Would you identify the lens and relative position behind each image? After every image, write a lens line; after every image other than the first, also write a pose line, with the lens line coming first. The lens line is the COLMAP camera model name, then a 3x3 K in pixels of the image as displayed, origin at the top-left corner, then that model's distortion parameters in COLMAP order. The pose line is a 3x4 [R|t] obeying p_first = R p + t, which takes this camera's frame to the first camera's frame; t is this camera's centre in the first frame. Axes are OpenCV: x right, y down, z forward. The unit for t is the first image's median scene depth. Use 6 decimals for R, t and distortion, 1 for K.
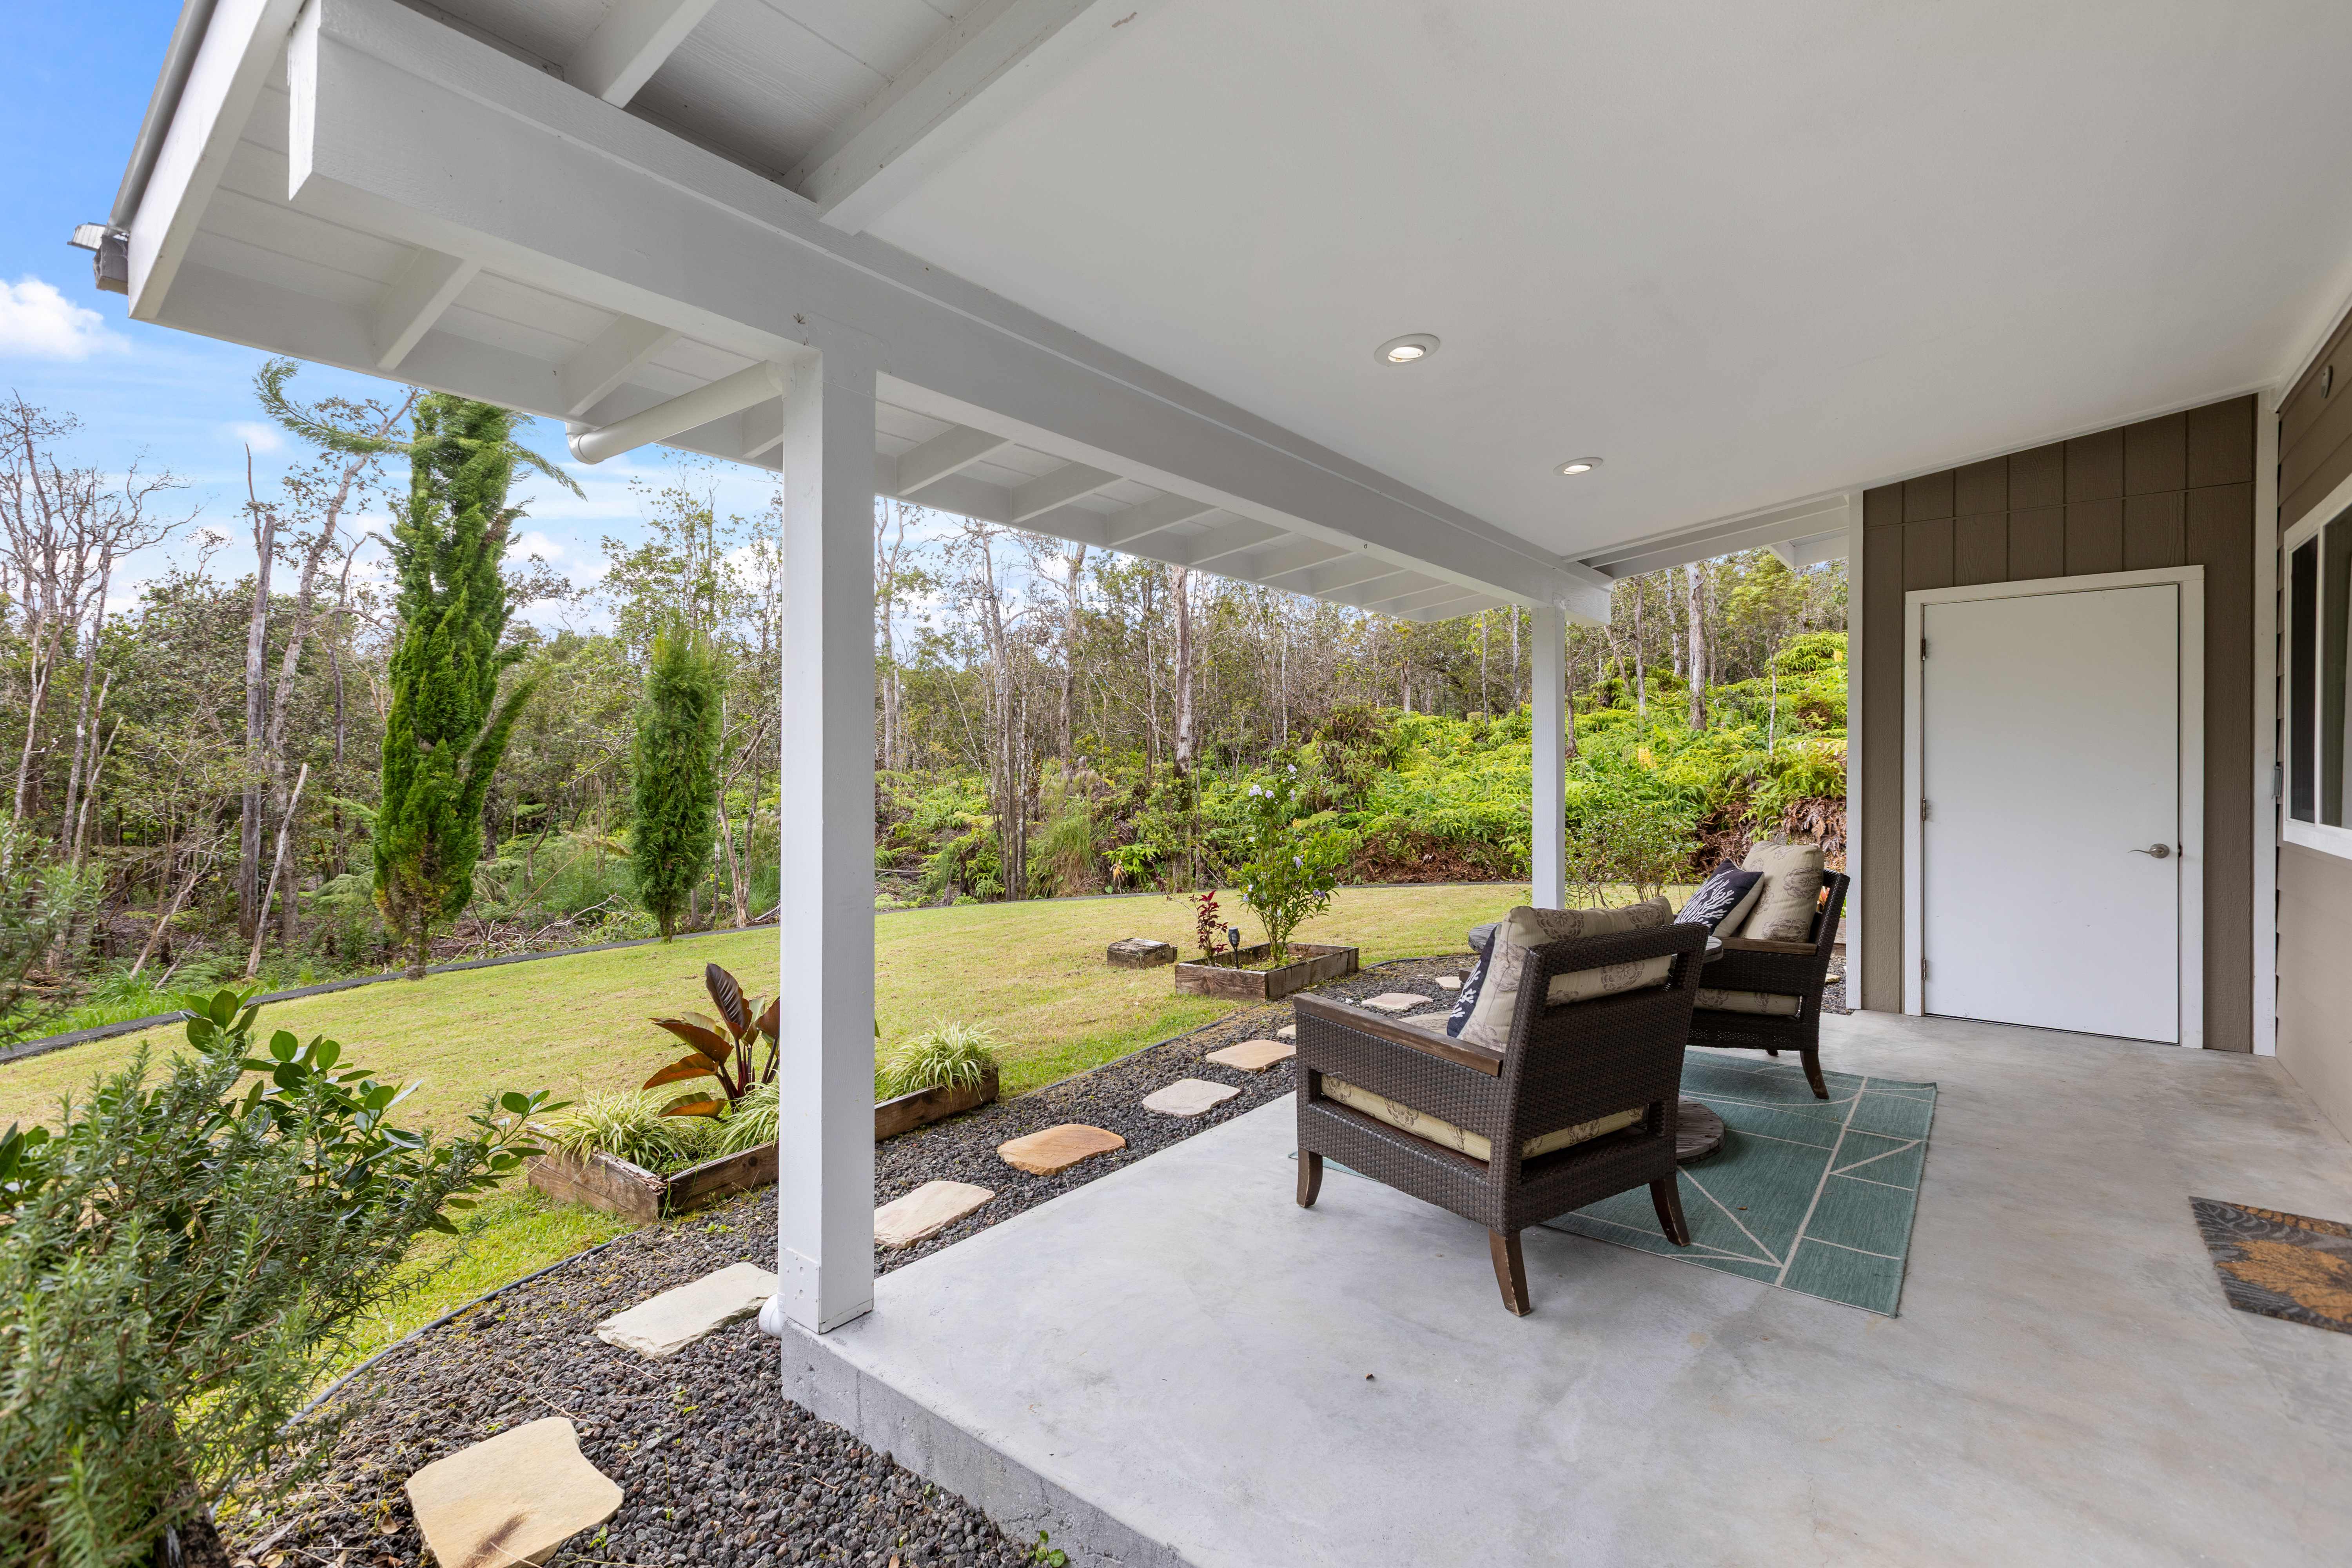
lens RADIAL K [[1068.2, 0, 1176.0], [0, 1068.2, 784.0], [0, 0, 1]] dist [-0.001079, -0.000115]
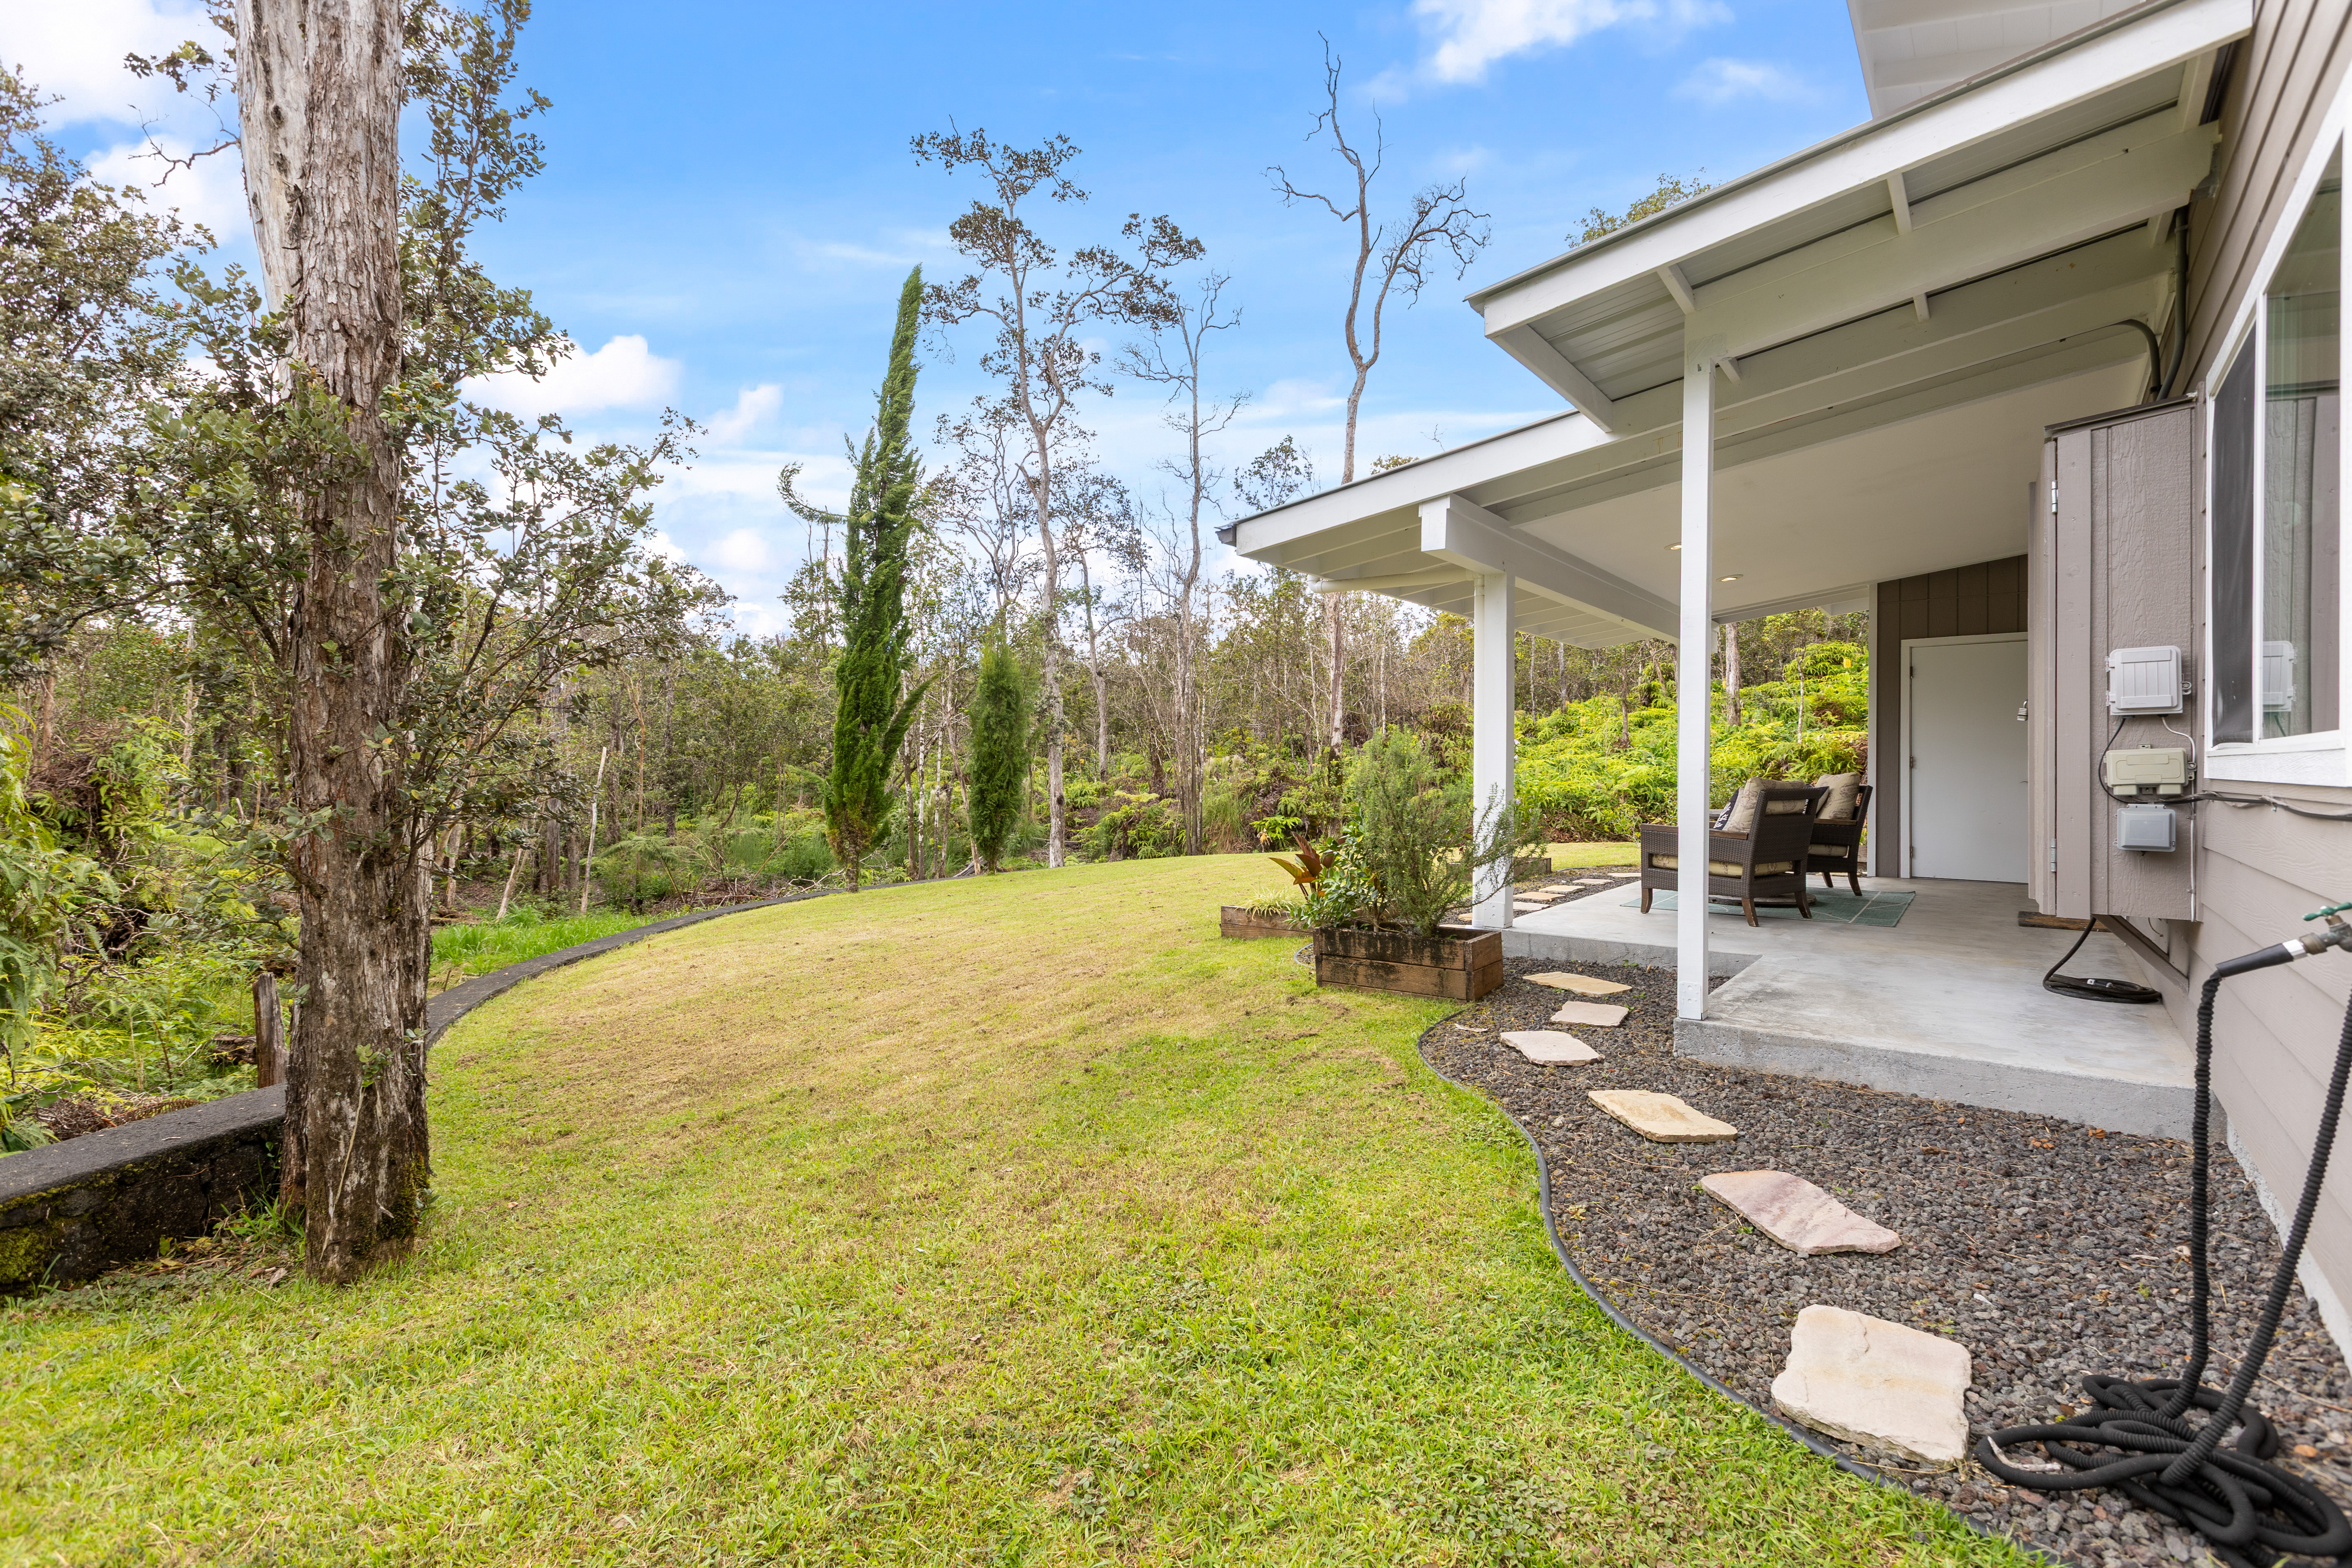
lens RADIAL K [[1072.8, 0, 1173.0], [0, 1072.8, 775.4], [0, 0, 1]] dist [-0.000343, -0.000146]
pose [[0.999988, 0.004740, -0.000979, -0.157891], [-0.004747, 0.999968, -0.006488, 0.018736], [0.000948, 0.006493, 0.999978, -0.235773]]
